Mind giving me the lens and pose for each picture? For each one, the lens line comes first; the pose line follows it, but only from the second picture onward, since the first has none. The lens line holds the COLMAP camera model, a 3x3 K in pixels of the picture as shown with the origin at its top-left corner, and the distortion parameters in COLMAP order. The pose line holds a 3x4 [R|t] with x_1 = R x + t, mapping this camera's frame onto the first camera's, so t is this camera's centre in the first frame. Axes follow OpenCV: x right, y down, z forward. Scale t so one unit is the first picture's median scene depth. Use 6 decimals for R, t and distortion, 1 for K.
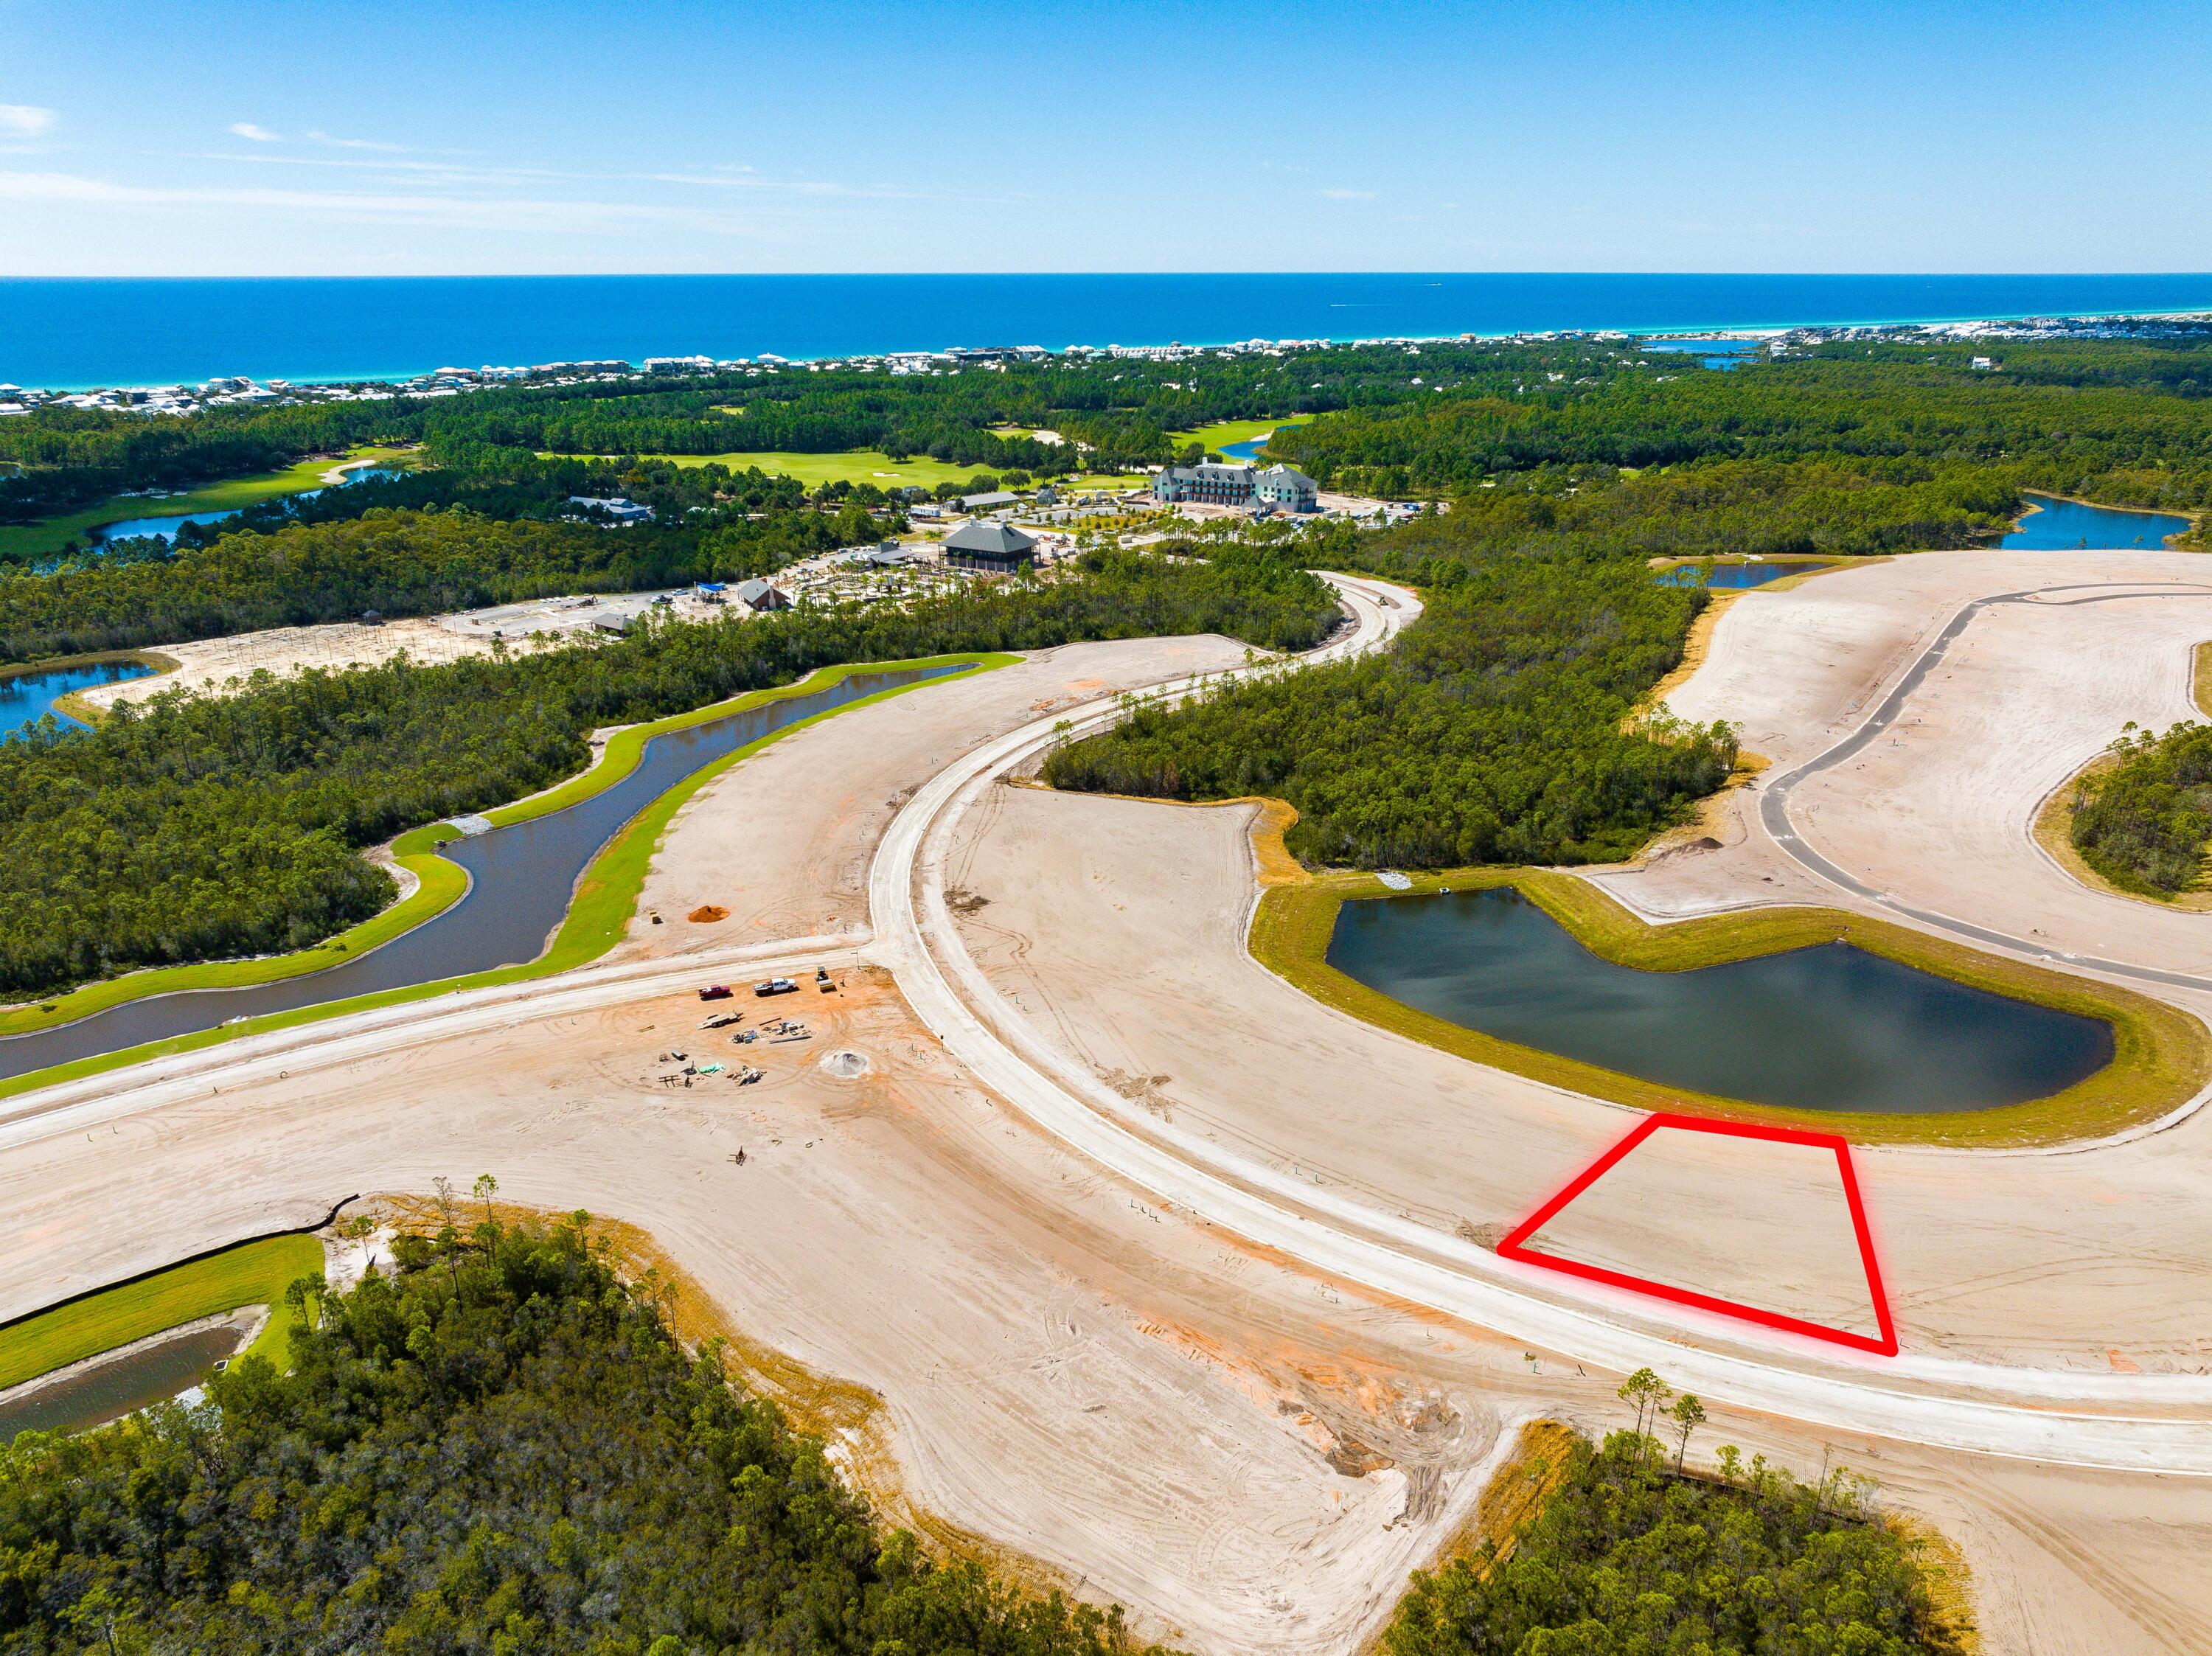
lens RADIAL K [[1554.9, 0, 1106.0], [0, 1554.9, 828.0], [0, 0, 1]] dist [0.002978, -0.006179]
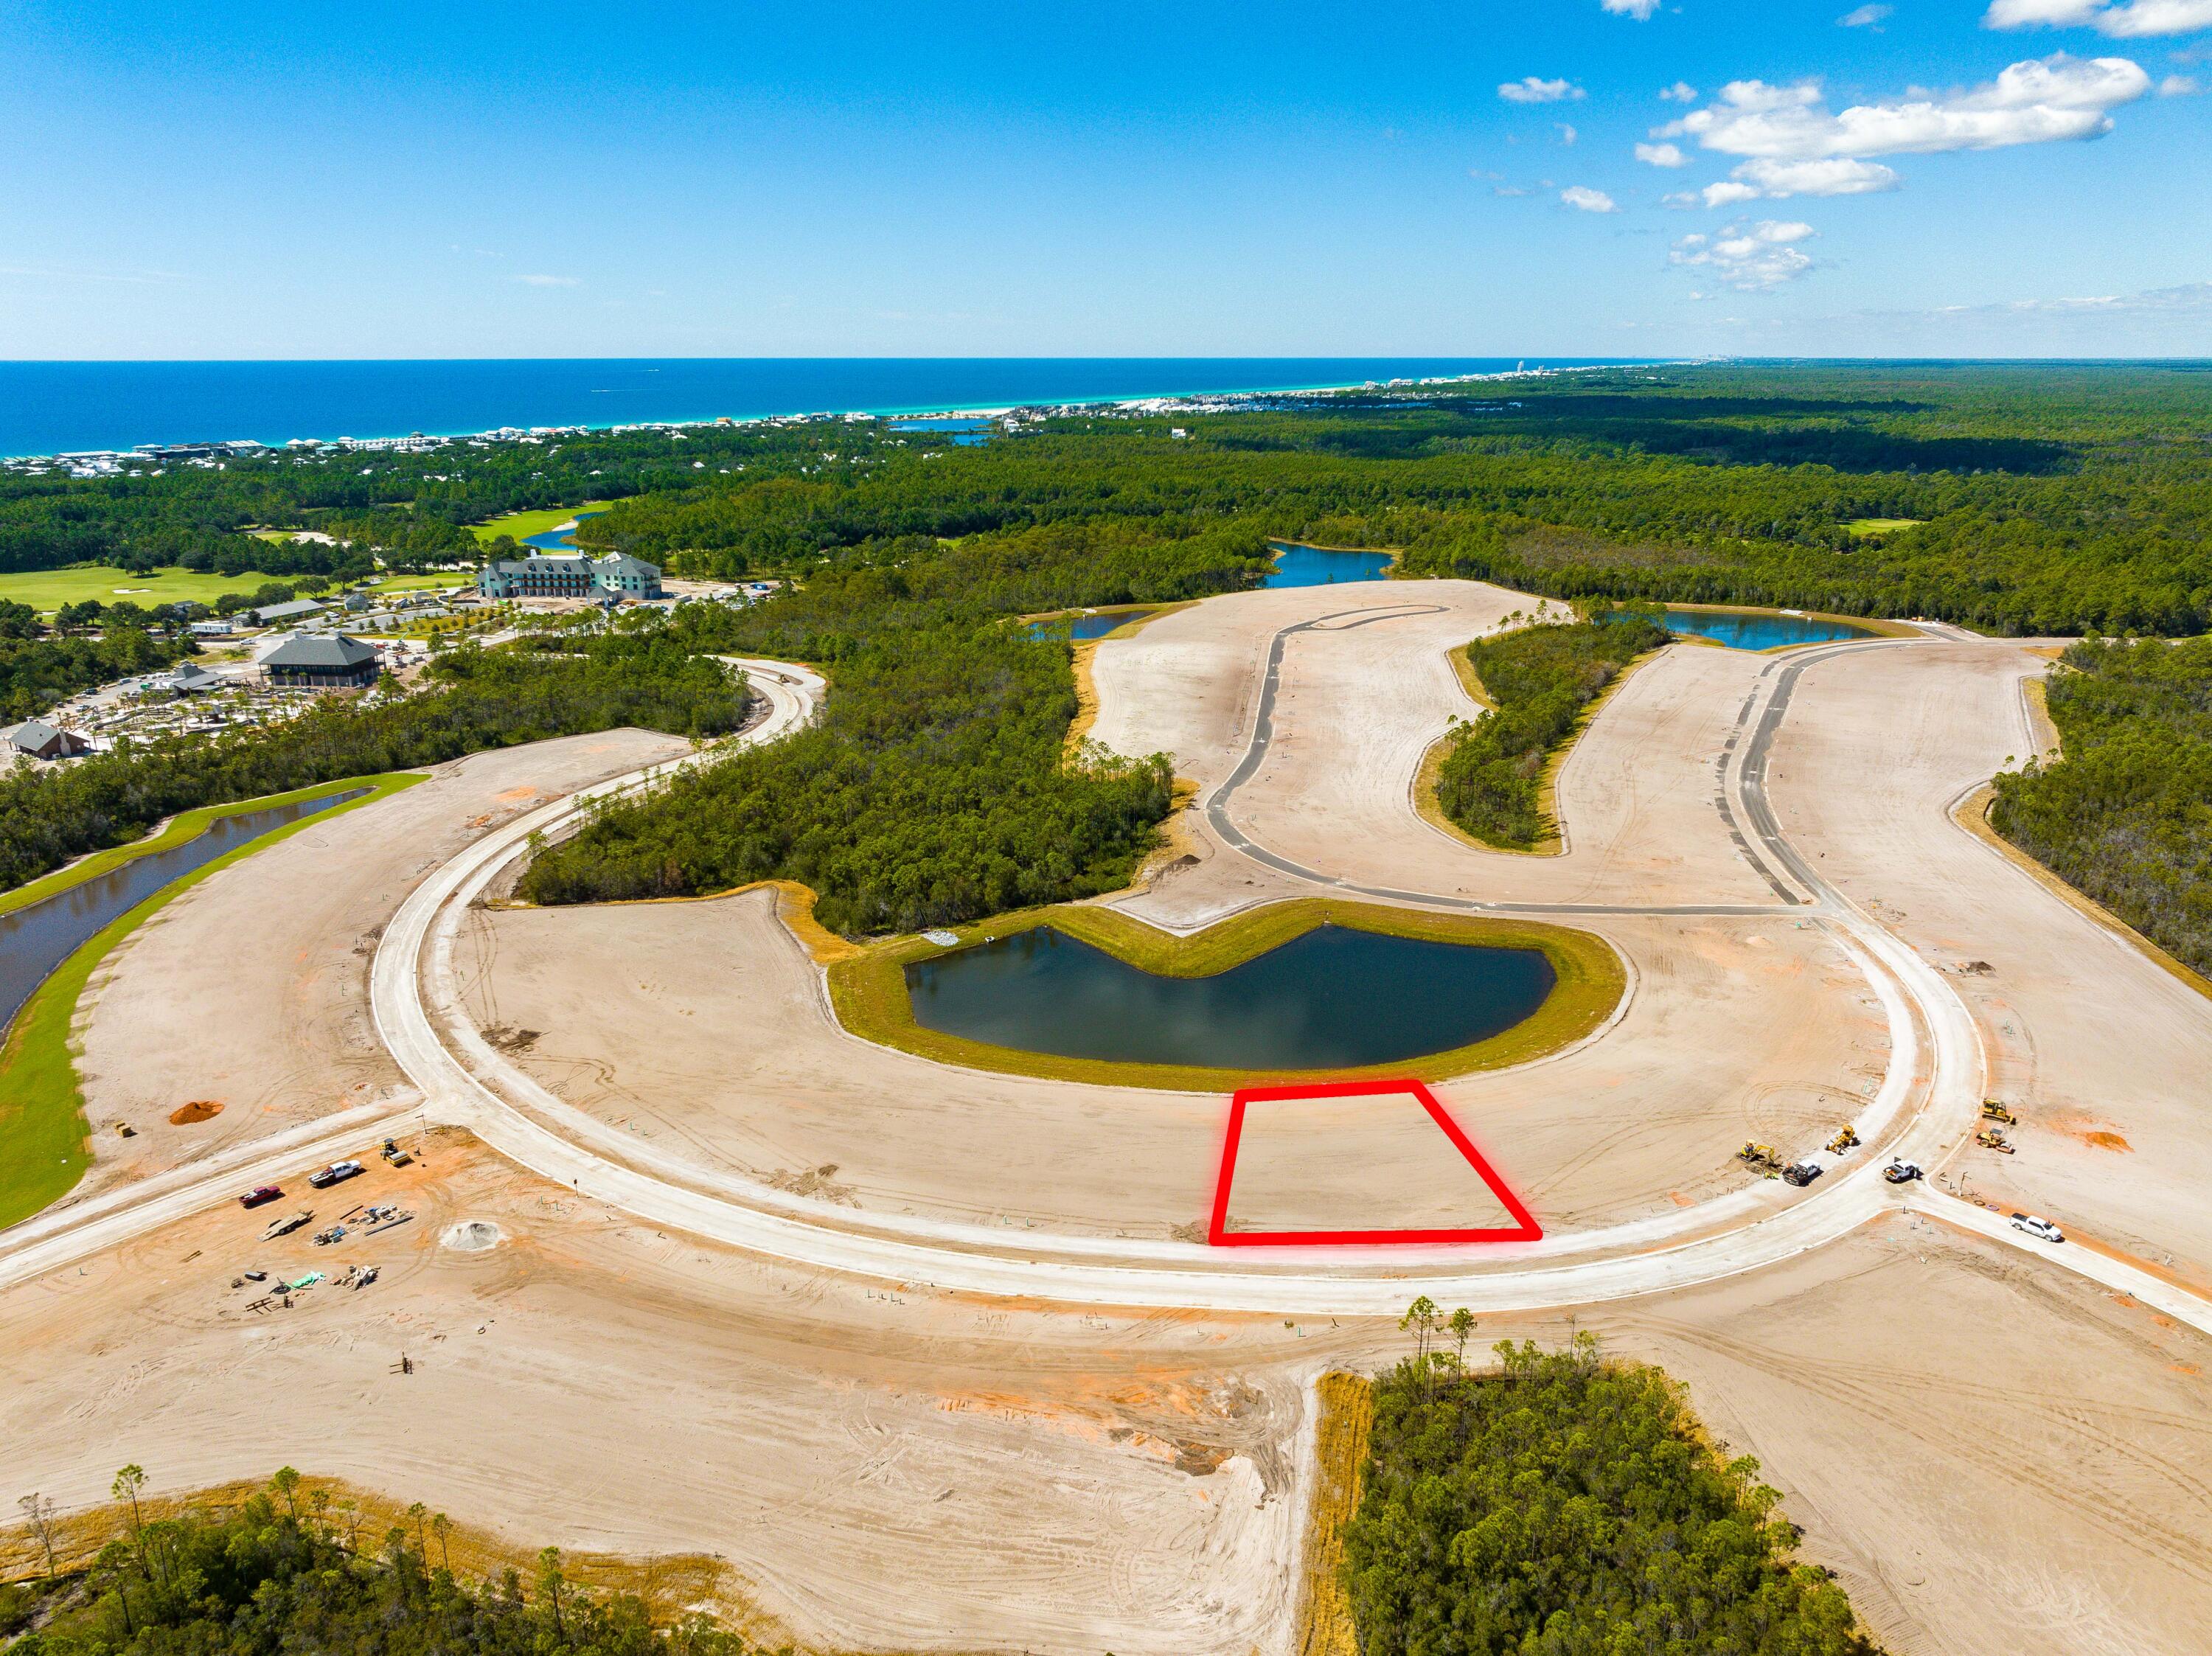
lens RADIAL K [[1554.9, 0, 1106.0], [0, 1554.9, 828.0], [0, 0, 1]] dist [0.002978, -0.006179]
pose [[0.887828, -0.134561, 0.440063, -0.118950], [0.156274, 0.987624, -0.013289, -0.005588], [-0.432829, 0.080569, 0.897869, 0.016450]]
